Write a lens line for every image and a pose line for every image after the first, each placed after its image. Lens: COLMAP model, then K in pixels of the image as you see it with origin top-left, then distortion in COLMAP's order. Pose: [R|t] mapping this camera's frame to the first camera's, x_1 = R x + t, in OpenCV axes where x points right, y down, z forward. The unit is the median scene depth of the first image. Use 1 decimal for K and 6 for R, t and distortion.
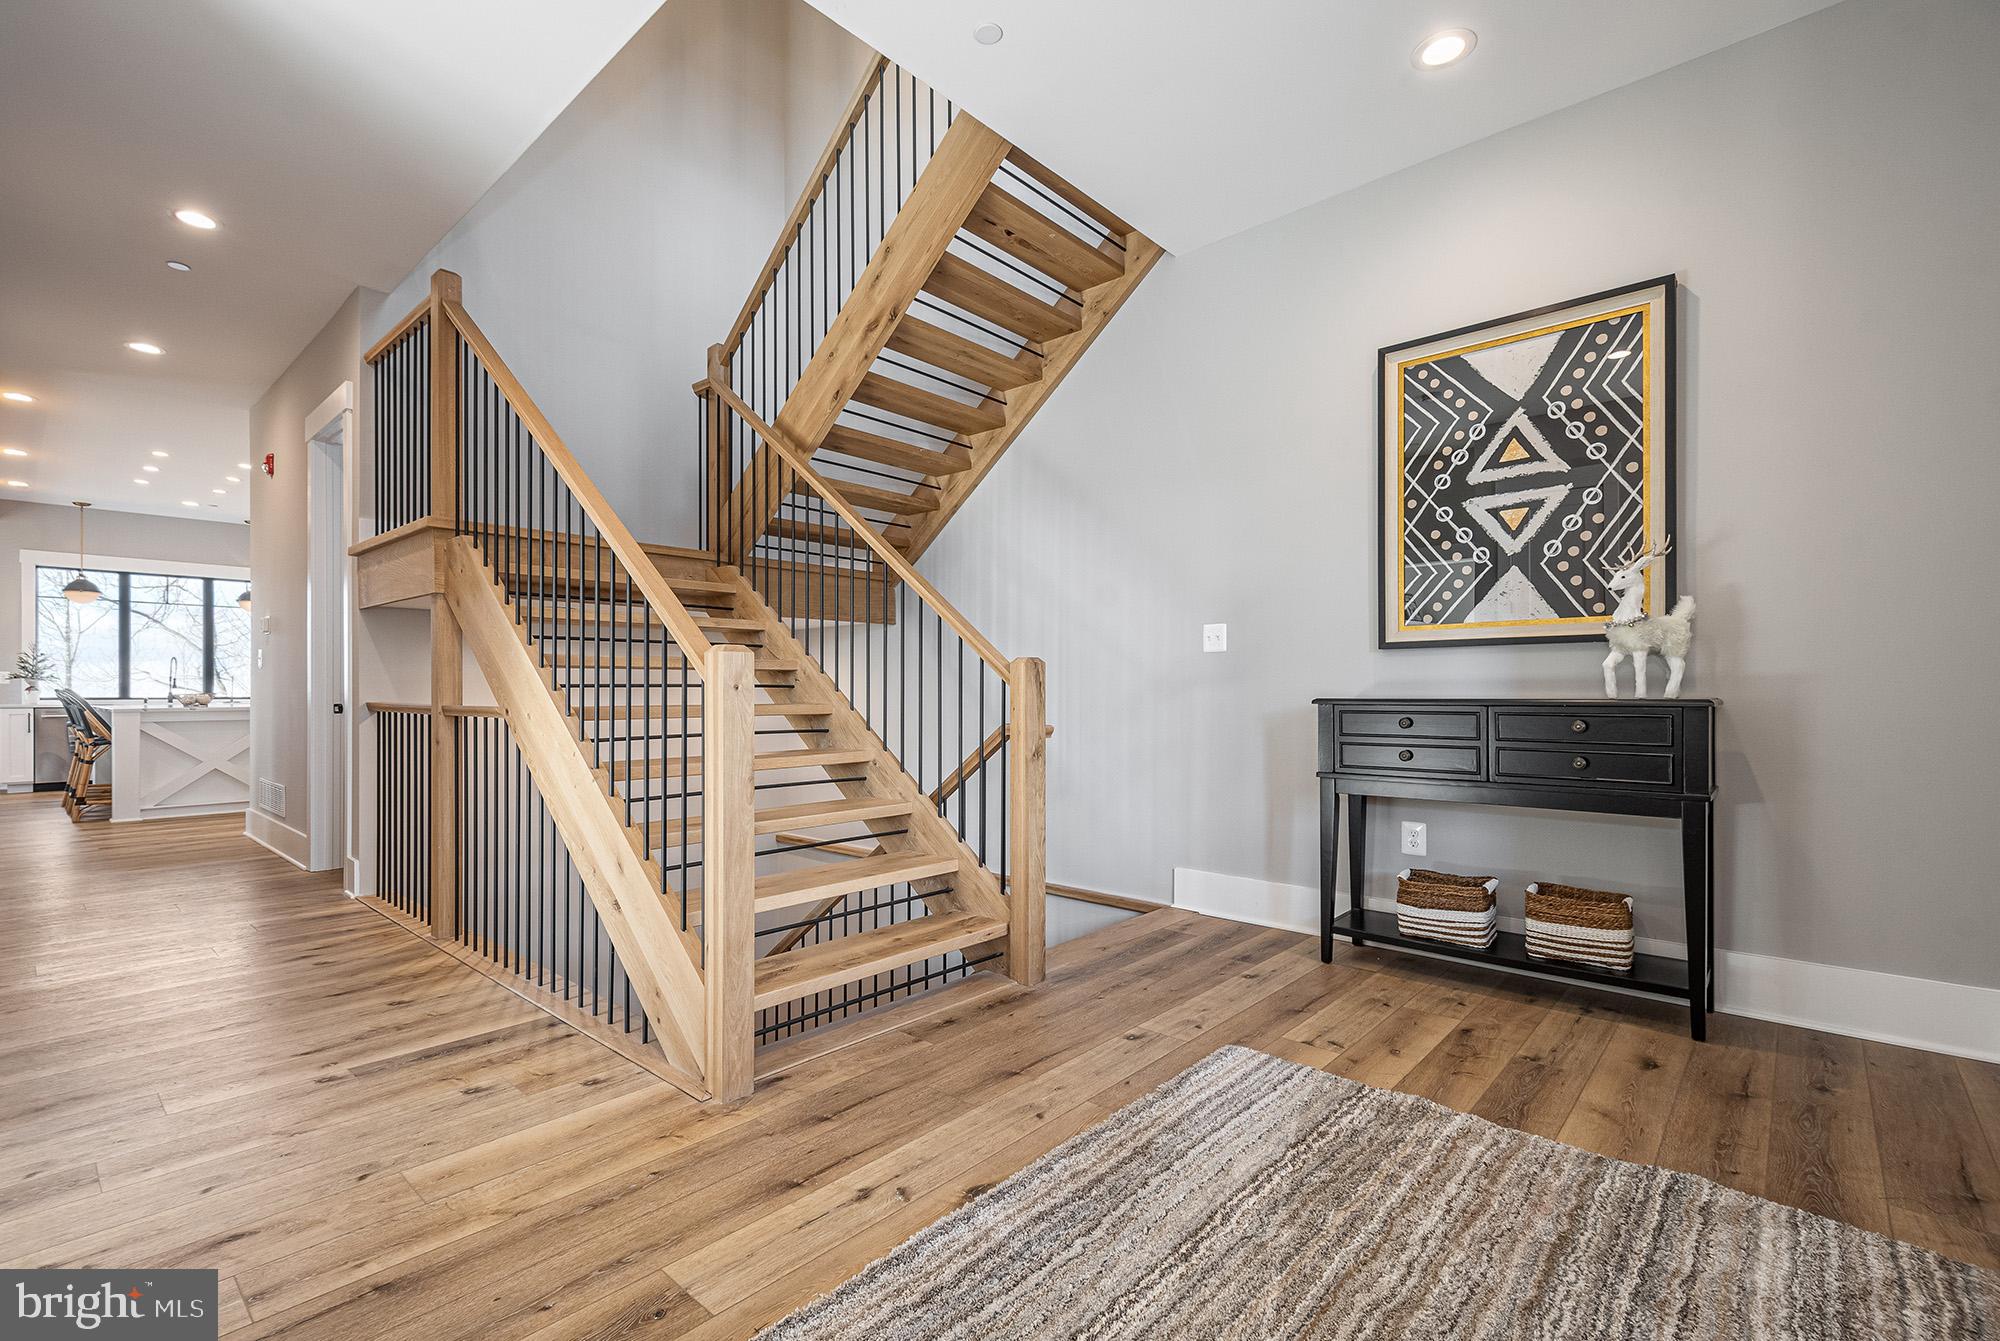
lens RADIAL K [[888.3, 0, 1000.0], [0, 888.3, 670.5], [0, 0, 1]] dist [0.001557, 0.000127]
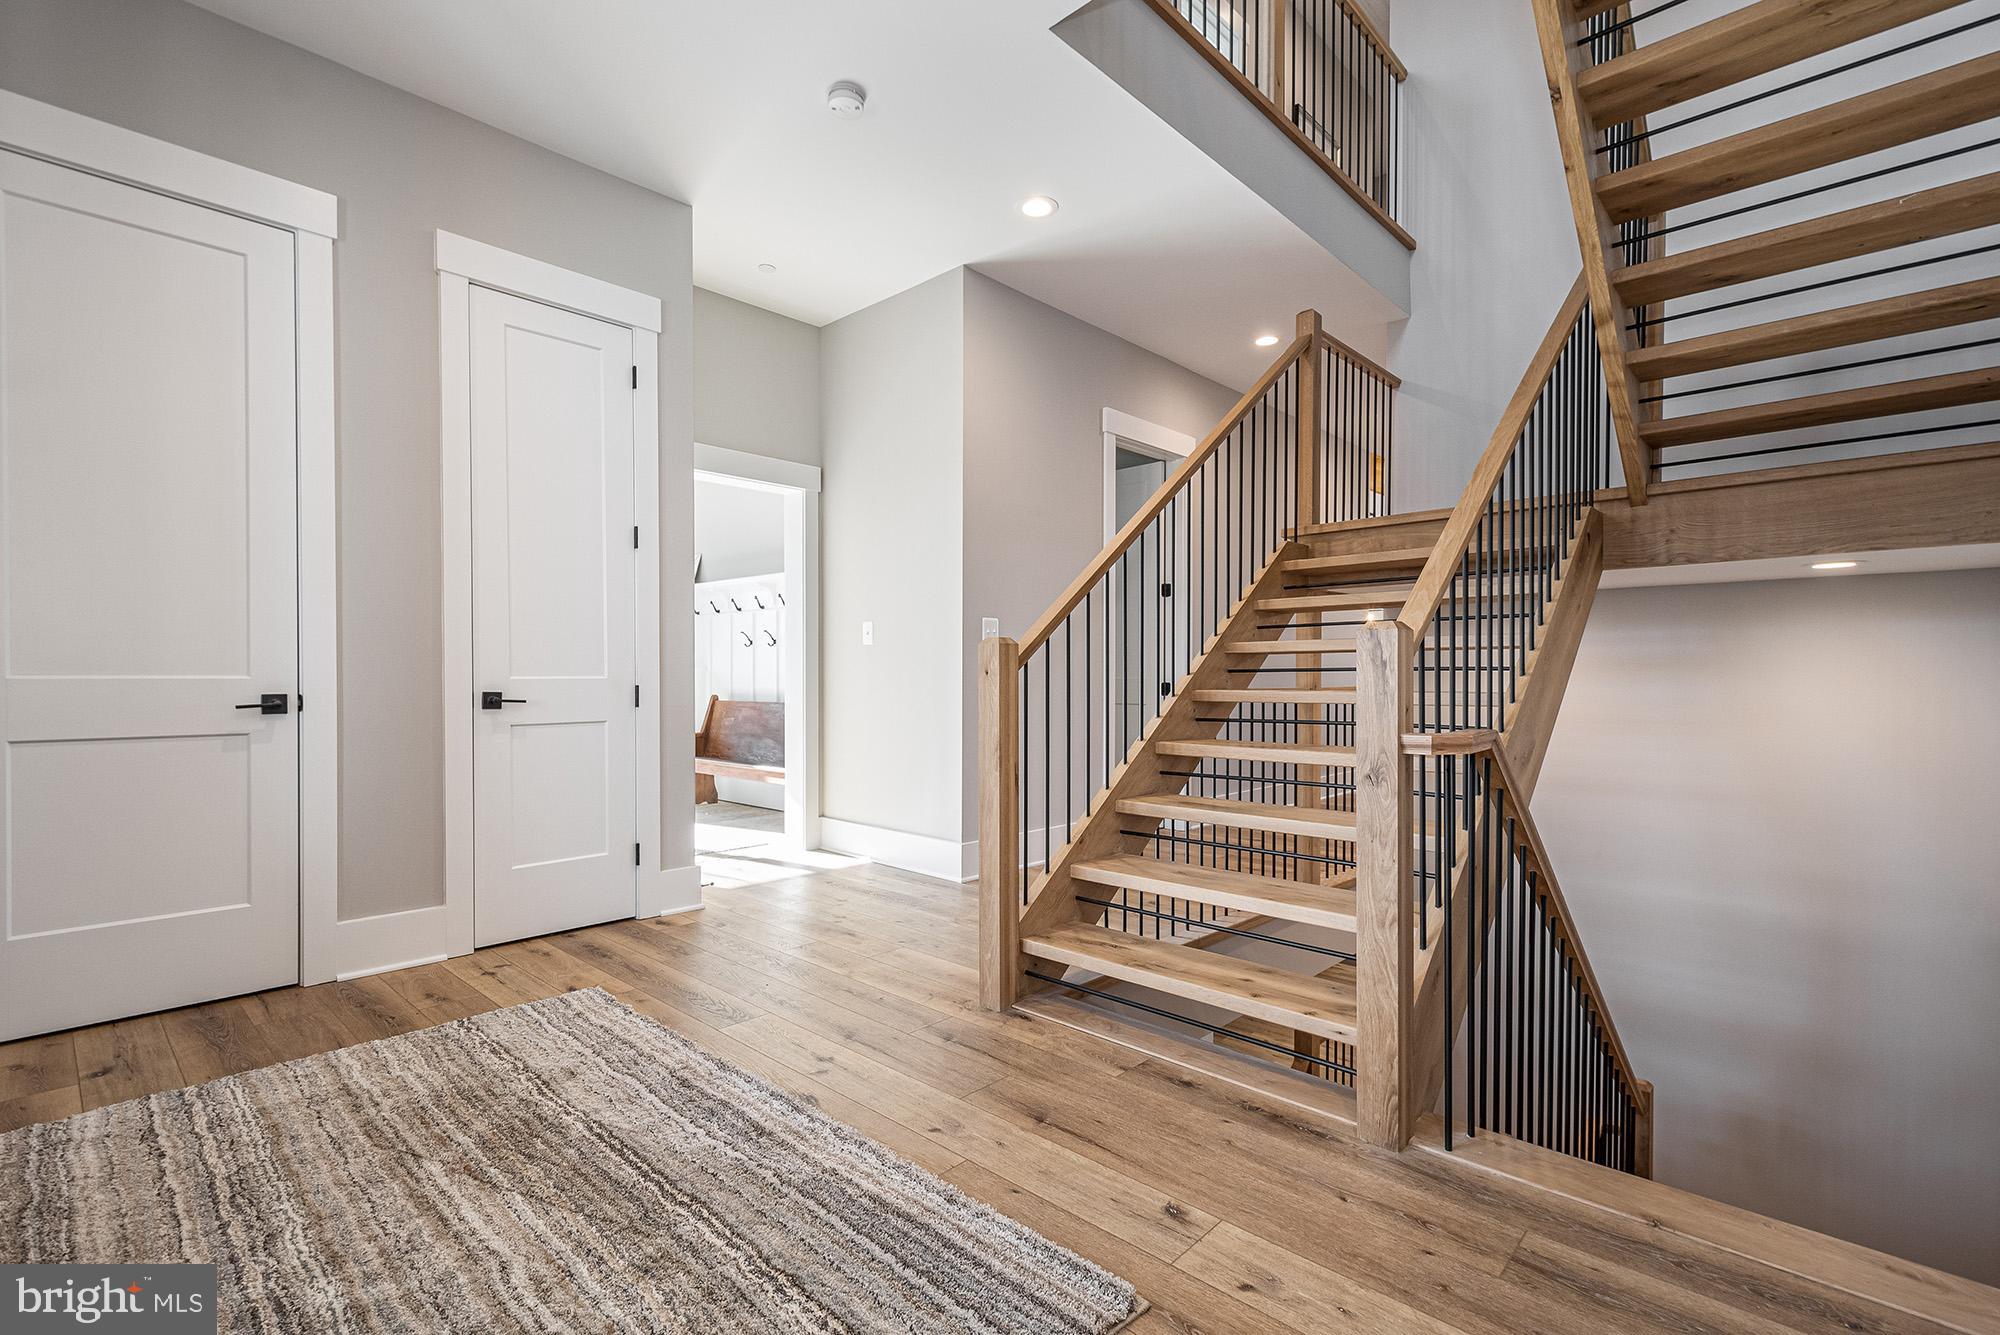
lens RADIAL K [[899.7, 0, 991.8], [0, 899.7, 688.4], [0, 0, 1]] dist [0.005651, -0.000305]
pose [[-0.021653, 0.010032, -0.999715, 0.783890], [0.014222, 0.999852, 0.009725, 0.027640], [0.999664, -0.014008, -0.021793, 0.873502]]
